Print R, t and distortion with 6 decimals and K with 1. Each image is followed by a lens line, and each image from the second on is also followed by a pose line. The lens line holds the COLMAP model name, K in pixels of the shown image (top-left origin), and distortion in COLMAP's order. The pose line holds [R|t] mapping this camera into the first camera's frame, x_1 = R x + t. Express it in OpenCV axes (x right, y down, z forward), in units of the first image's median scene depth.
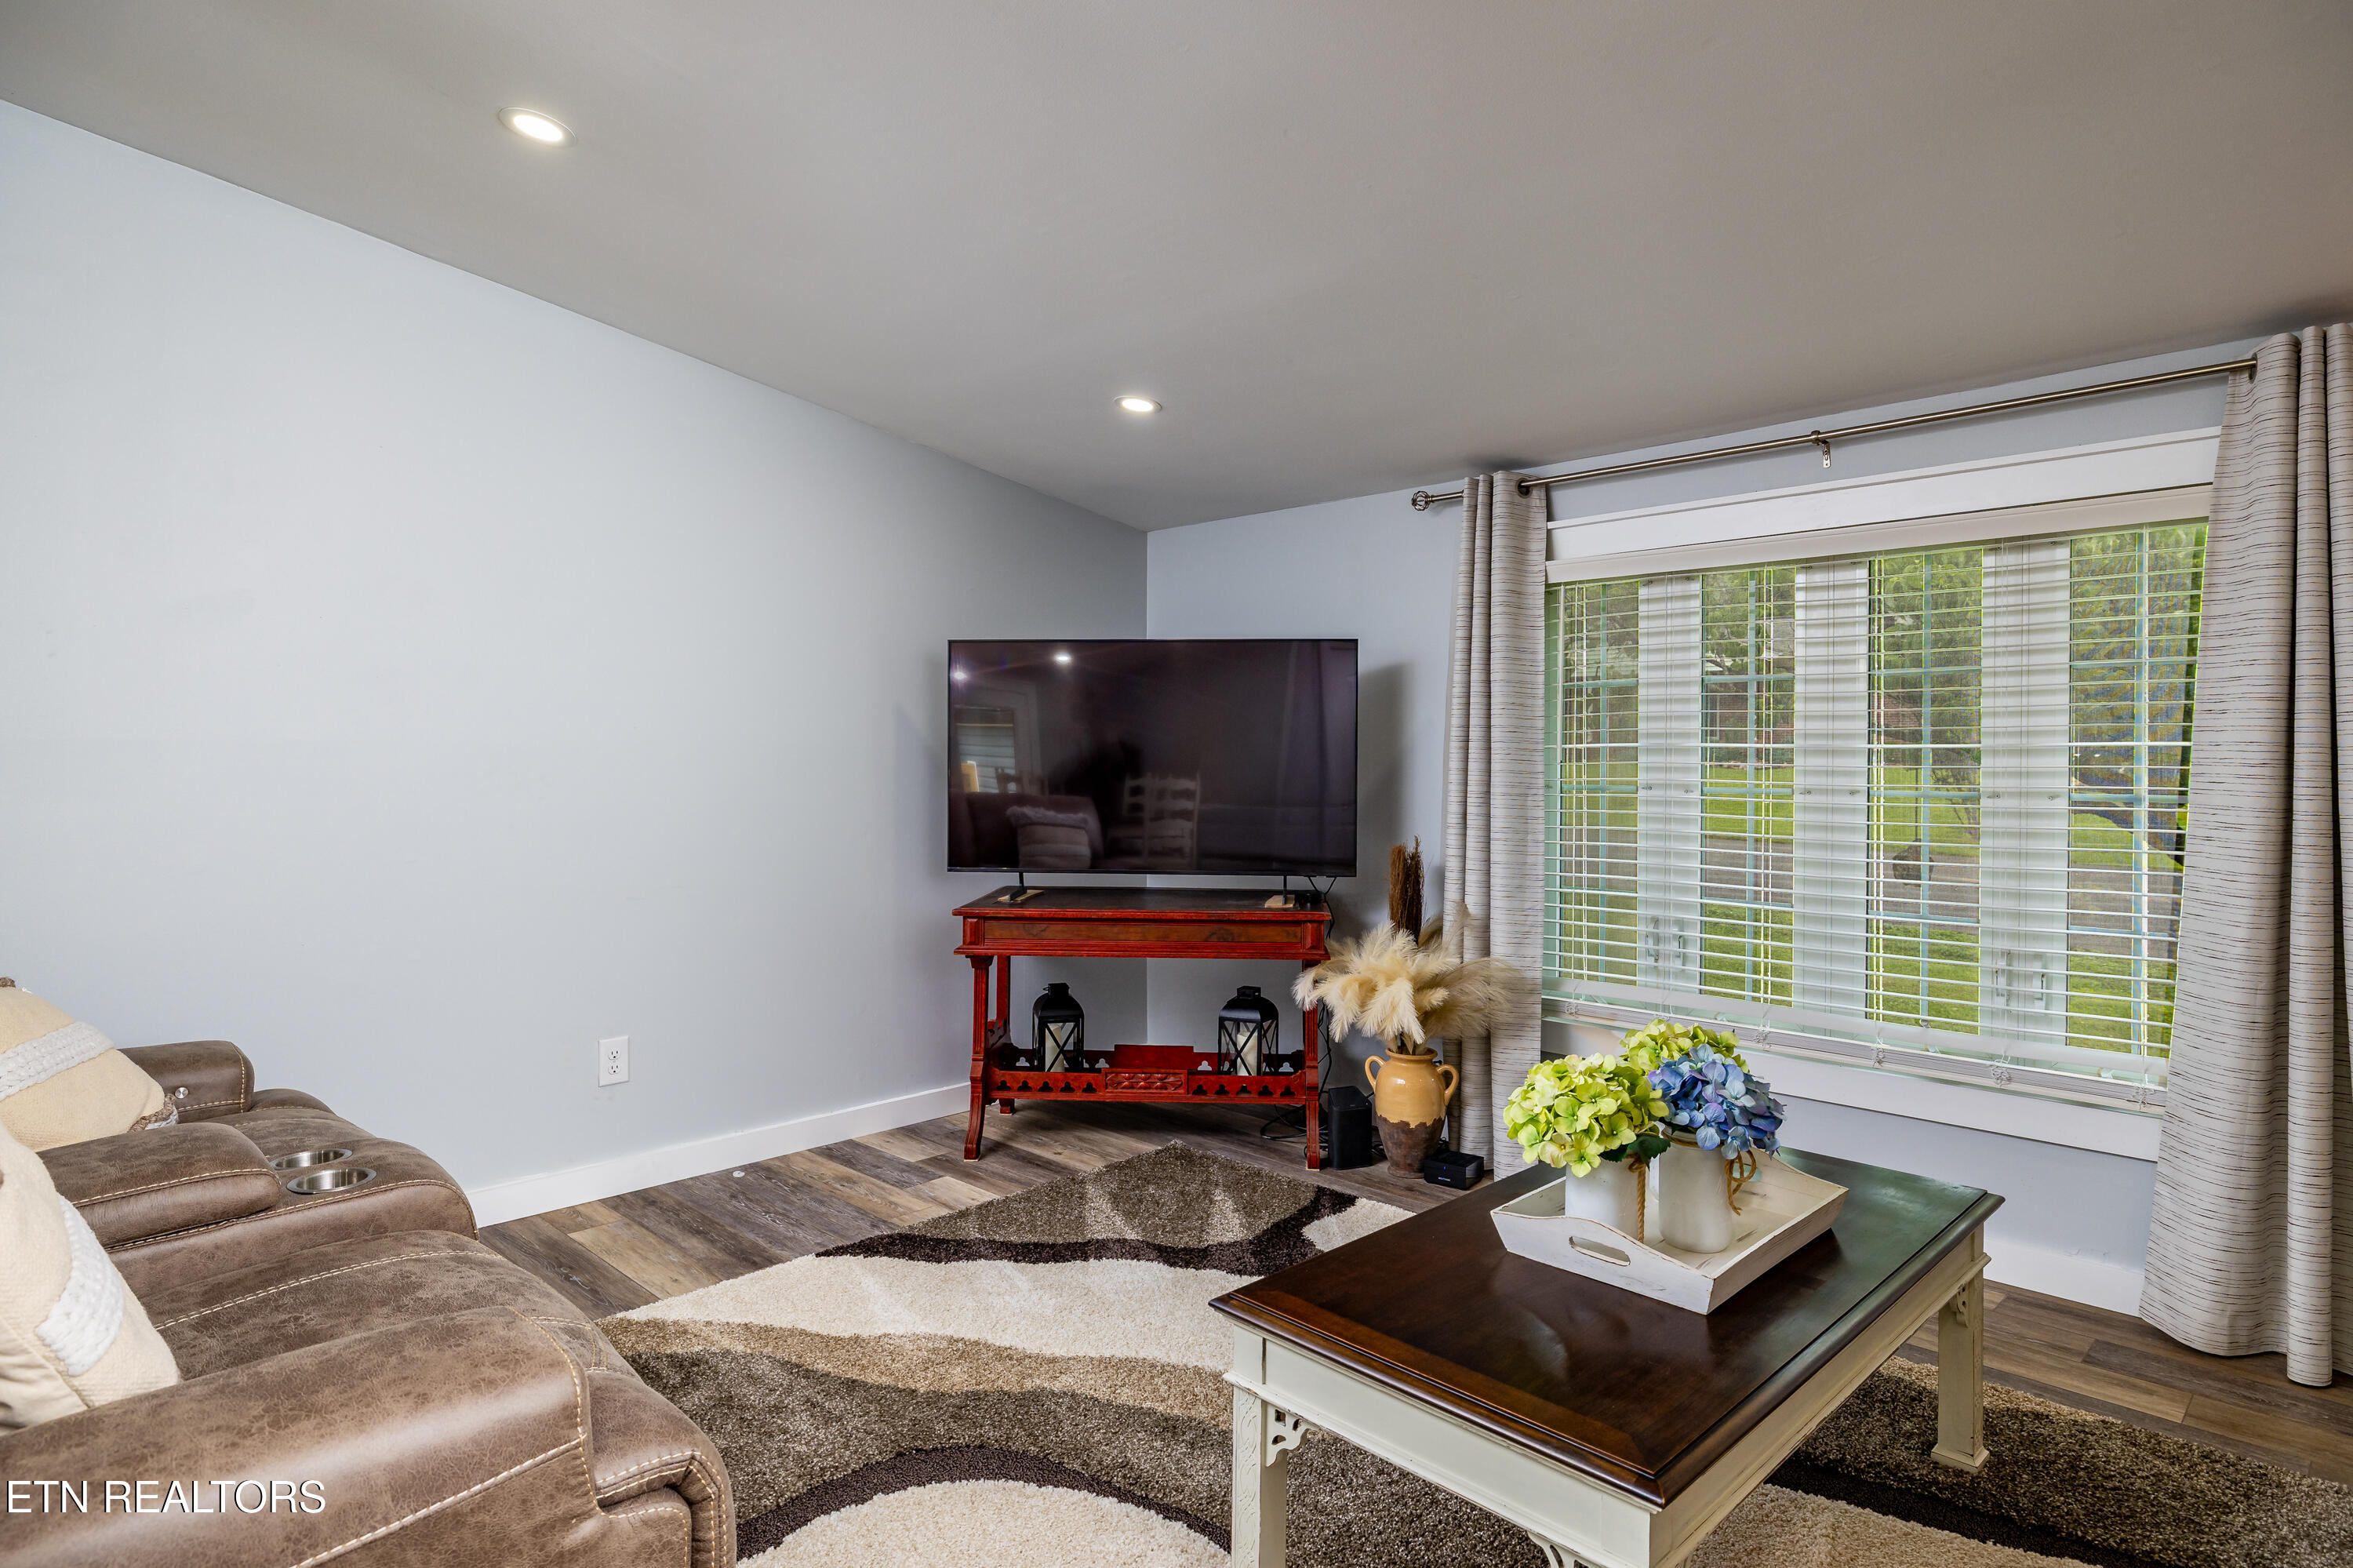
lens RADIAL K [[1269.9, 0, 1169.6], [0, 1269.9, 786.0], [0, 0, 1]] dist [0.002397, -0.000927]
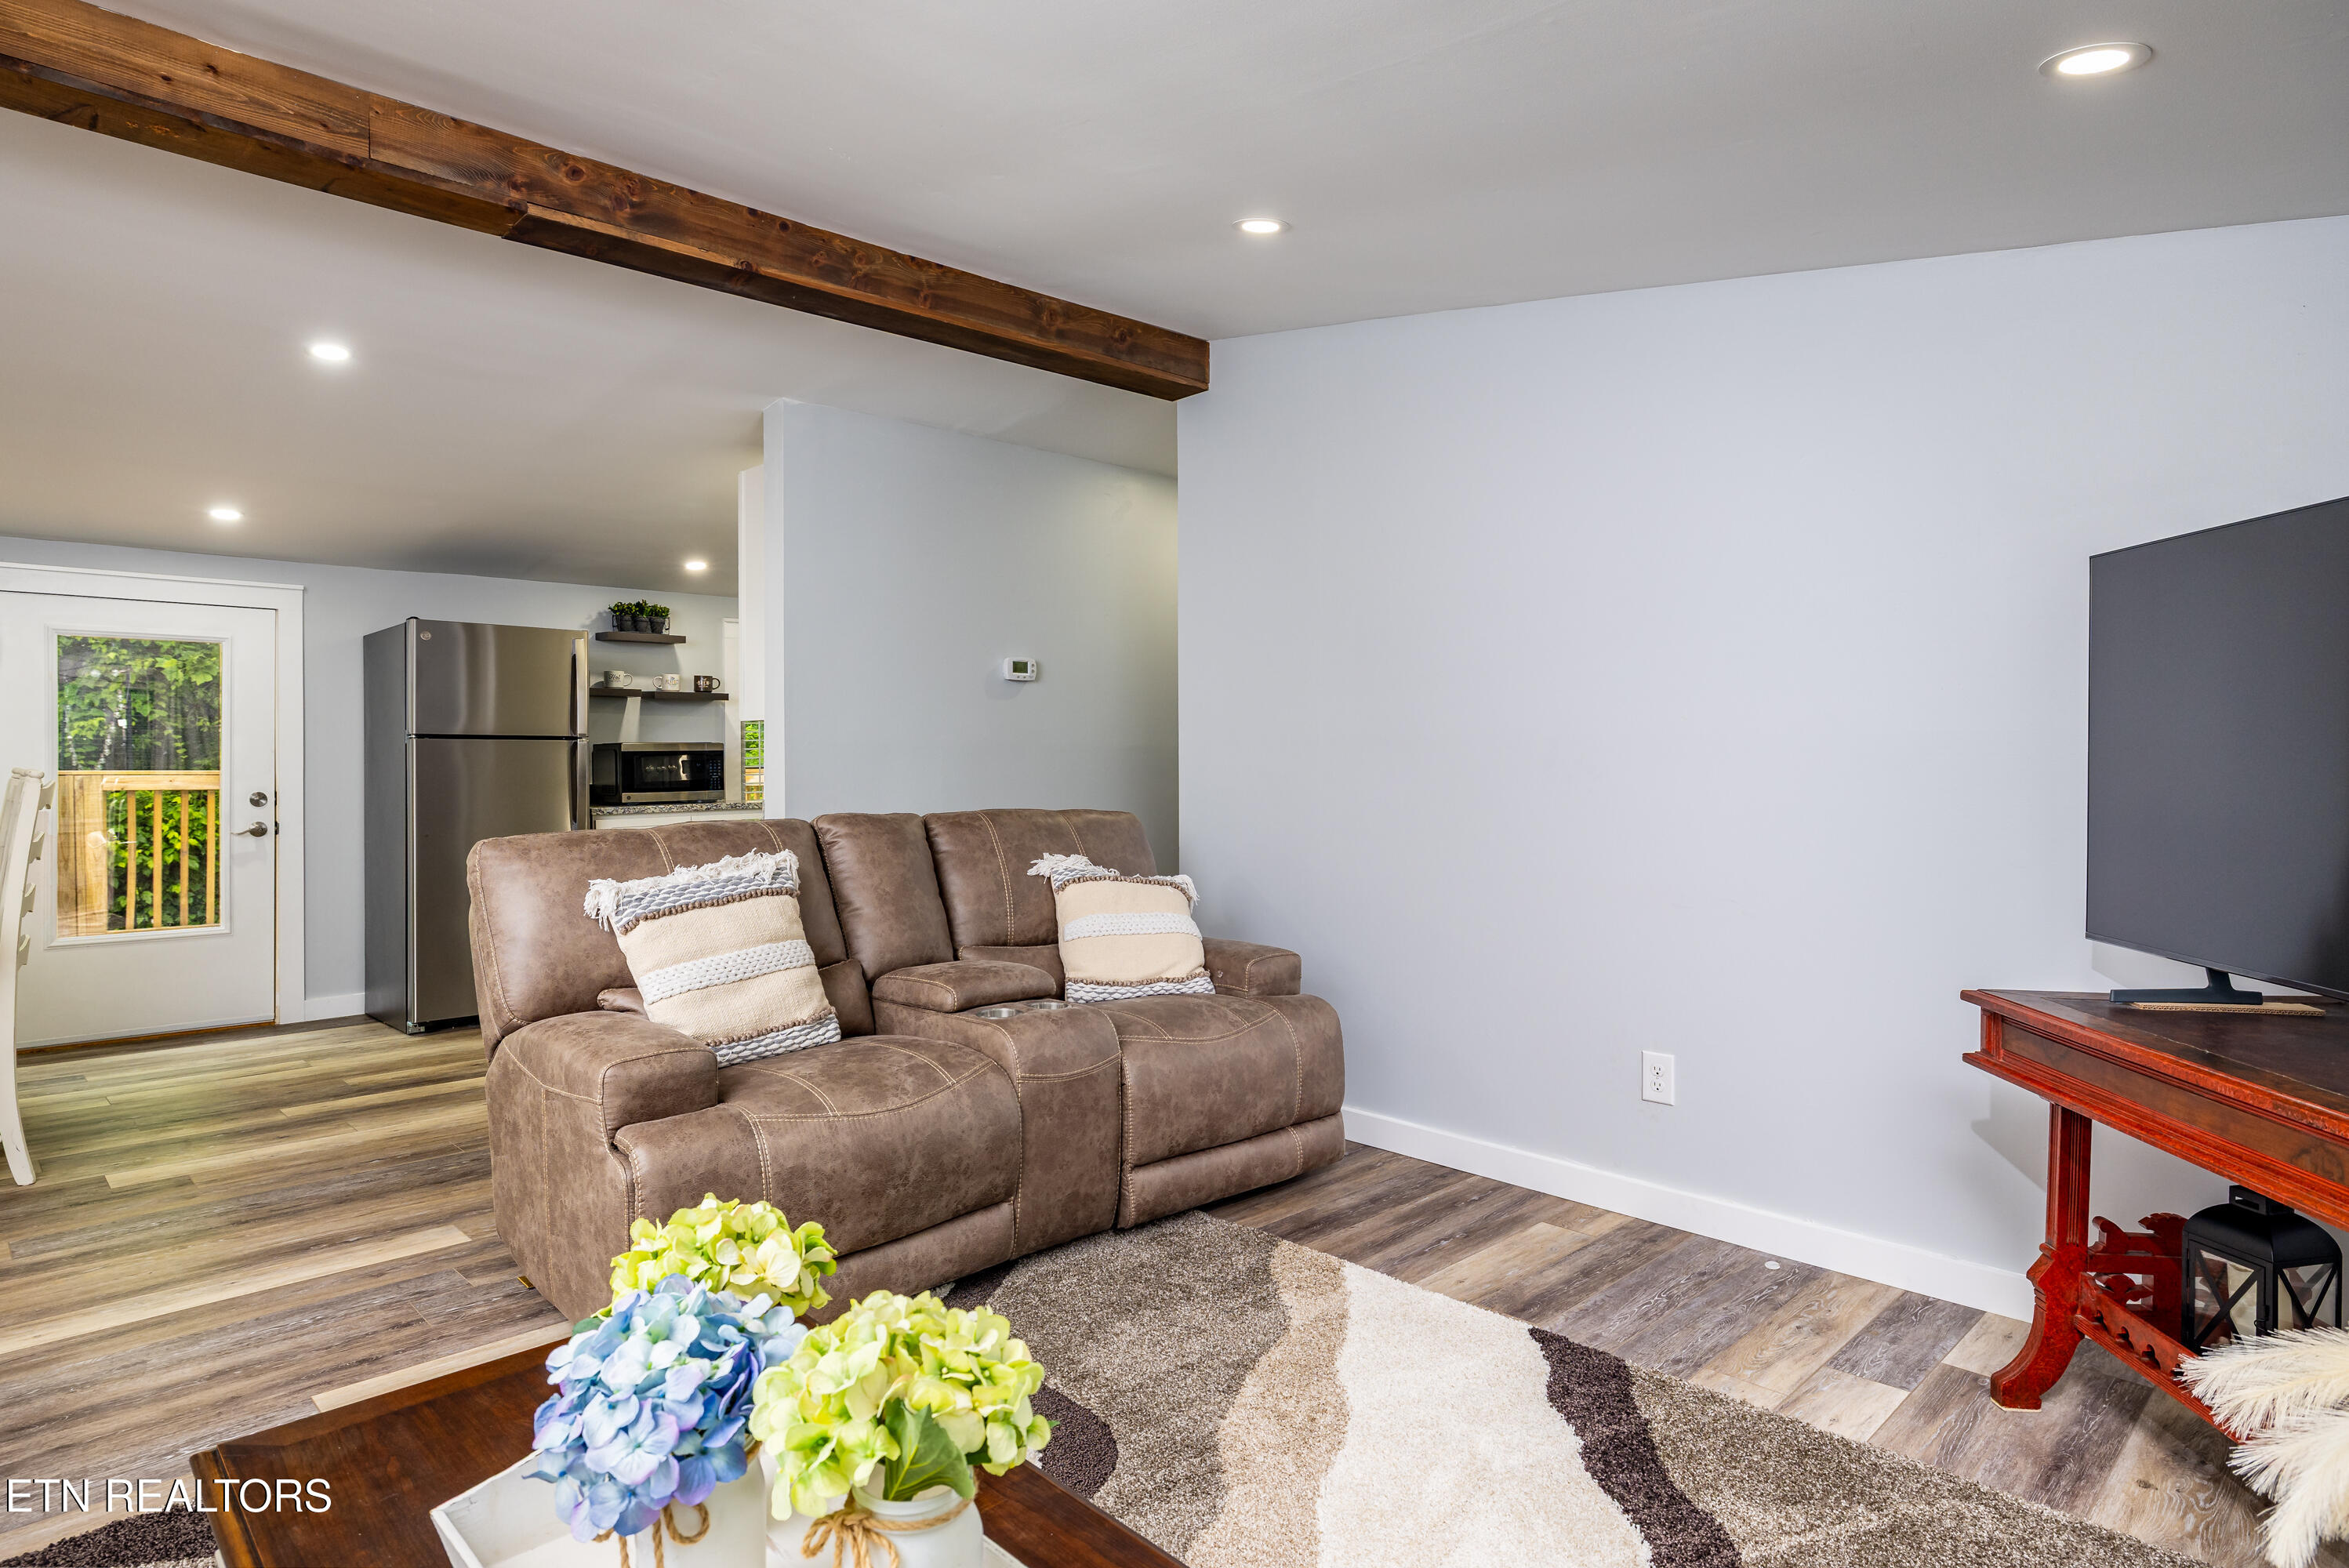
lens RADIAL K [[1267.7, 0, 1154.7], [0, 1267.7, 776.1], [0, 0, 1]] dist [0.002397, -0.000927]
pose [[0.002104, 0.016185, -0.999867, 0.512715], [-0.027502, 0.999492, 0.016121, -0.009363], [0.999620, 0.027464, 0.002548, 0.658712]]
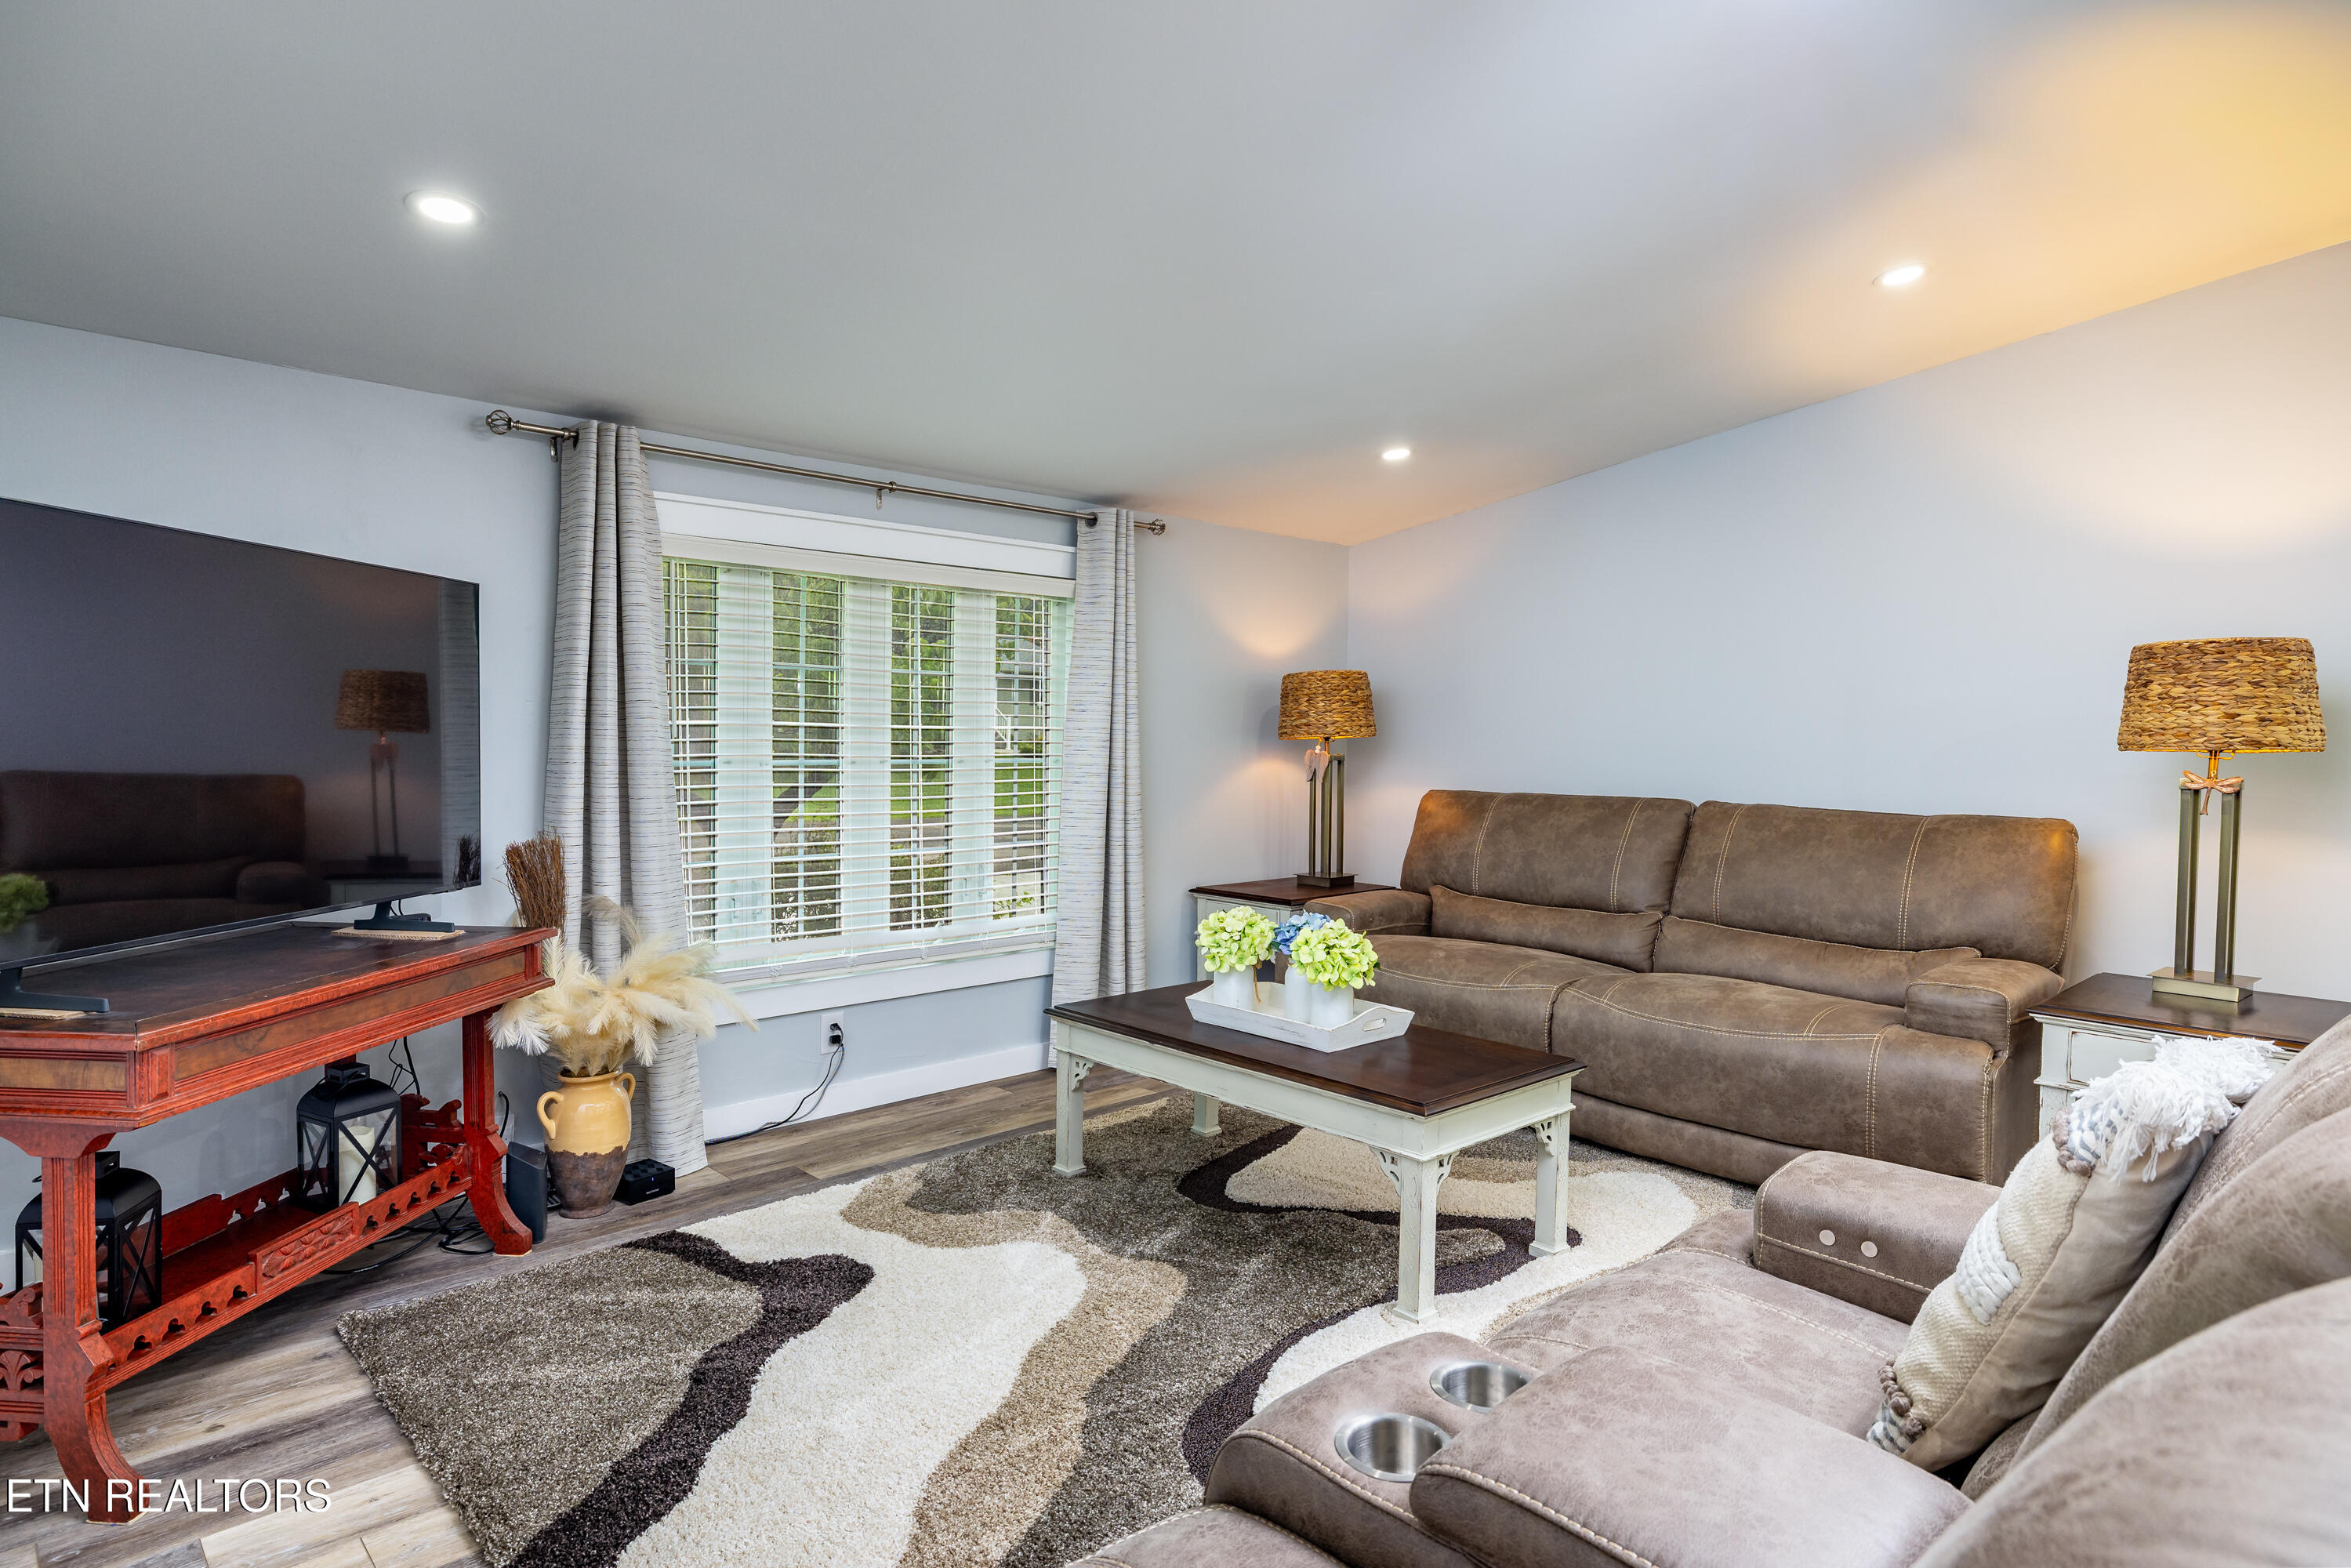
lens RADIAL K [[1268.8, 0, 1189.3], [0, 1268.8, 769.3], [0, 0, 1]] dist [0.002397, -0.000927]
pose [[0.025317, -0.032310, 0.999157, -0.735978], [0.009771, 0.999438, 0.032071, -0.023965], [-0.999632, 0.008951, 0.025618, 0.628639]]
